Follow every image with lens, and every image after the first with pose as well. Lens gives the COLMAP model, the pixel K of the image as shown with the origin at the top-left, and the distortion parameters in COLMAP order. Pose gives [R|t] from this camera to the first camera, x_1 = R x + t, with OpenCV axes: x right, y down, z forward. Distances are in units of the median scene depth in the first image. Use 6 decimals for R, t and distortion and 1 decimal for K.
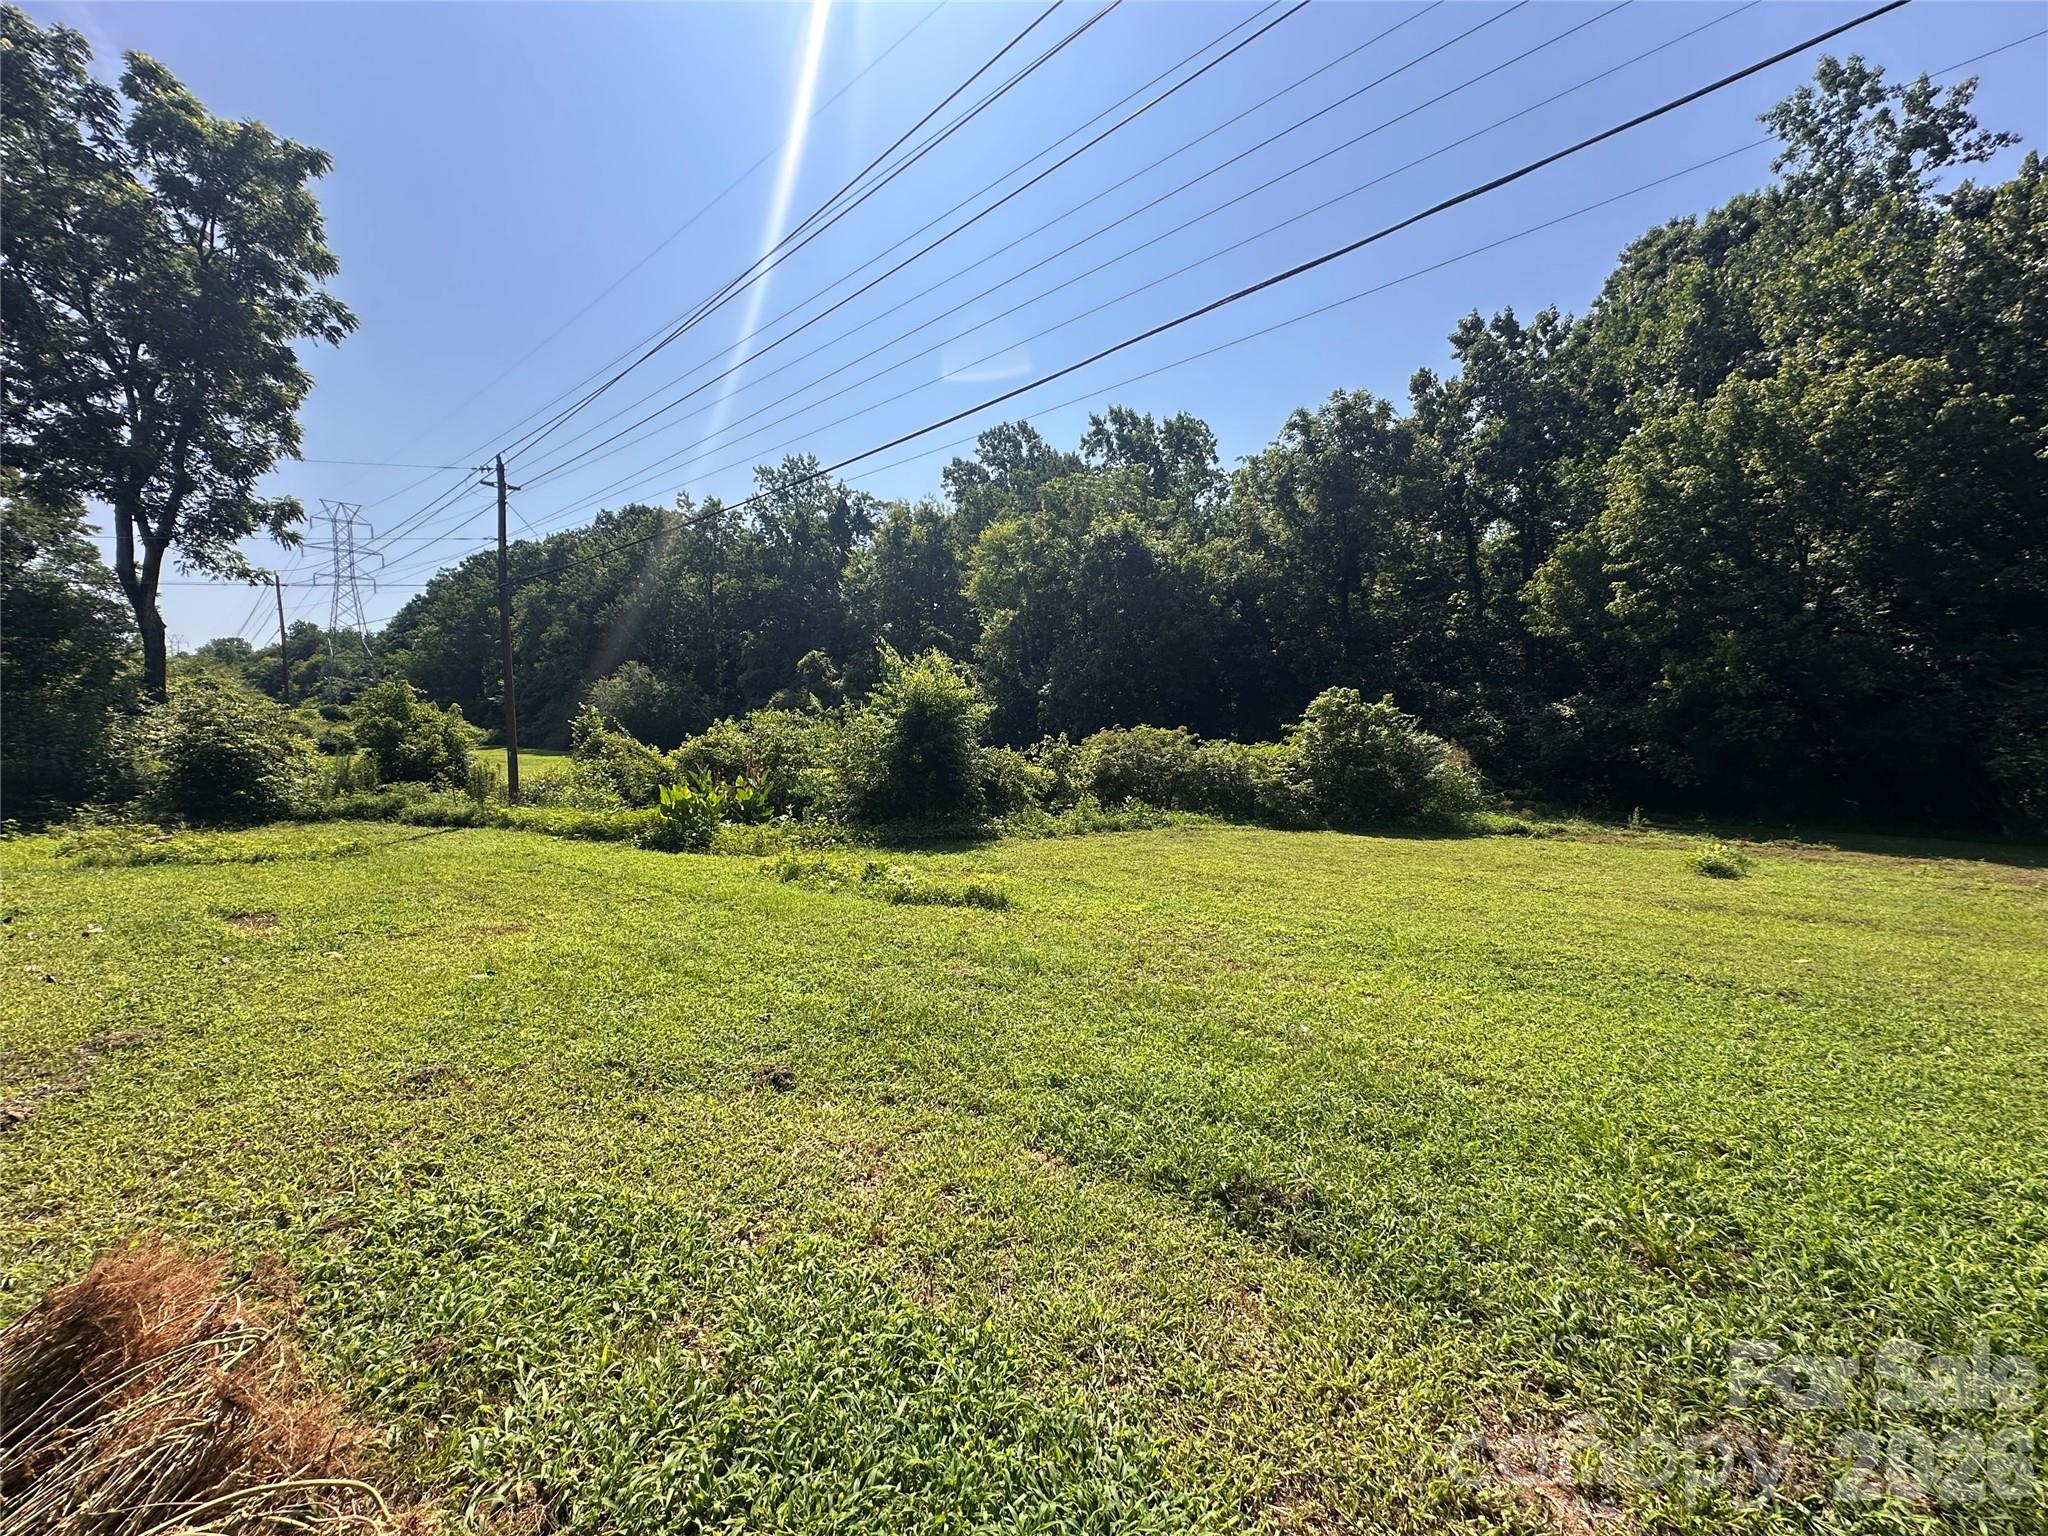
lens RADIAL K [[813.1, 0, 1031.9], [0, 813.1, 770.5], [0, 0, 1]] dist [-0.003621, -0.000099]
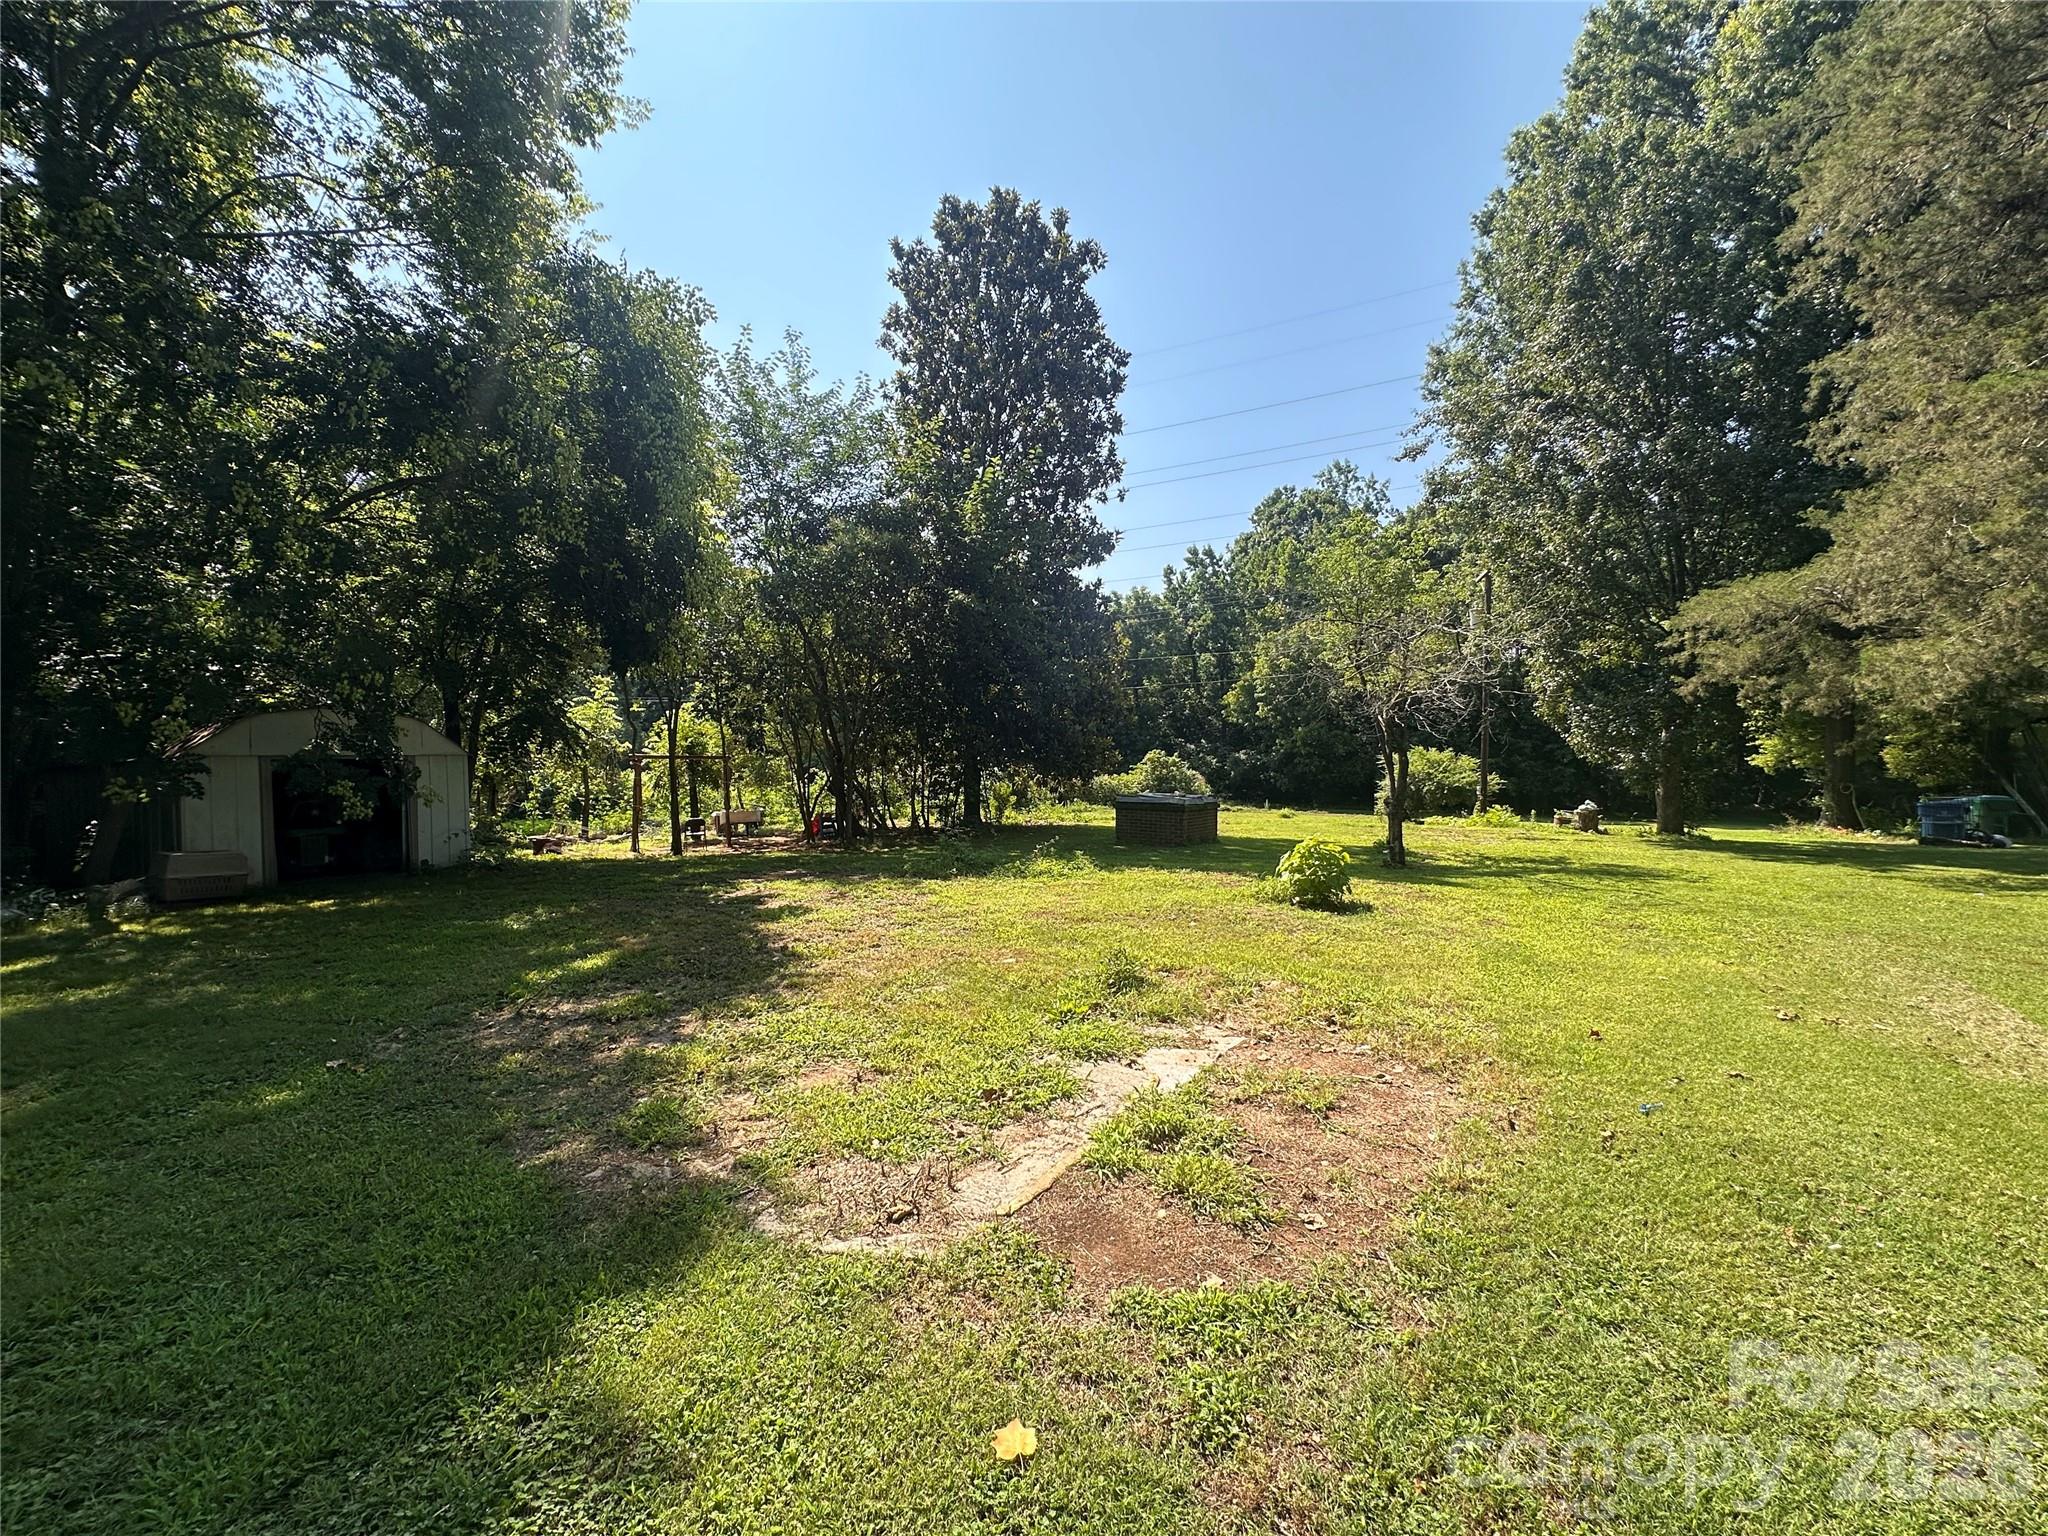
lens RADIAL K [[813.1, 0, 1012.4], [0, 813.1, 760.7], [0, 0, 1]] dist [-0.003621, -0.000099]
pose [[0.949890, -0.009176, 0.312450, -0.912611], [0.016365, 0.999658, -0.020395, -0.040135], [-0.312157, 0.024486, 0.949715, -1.318784]]
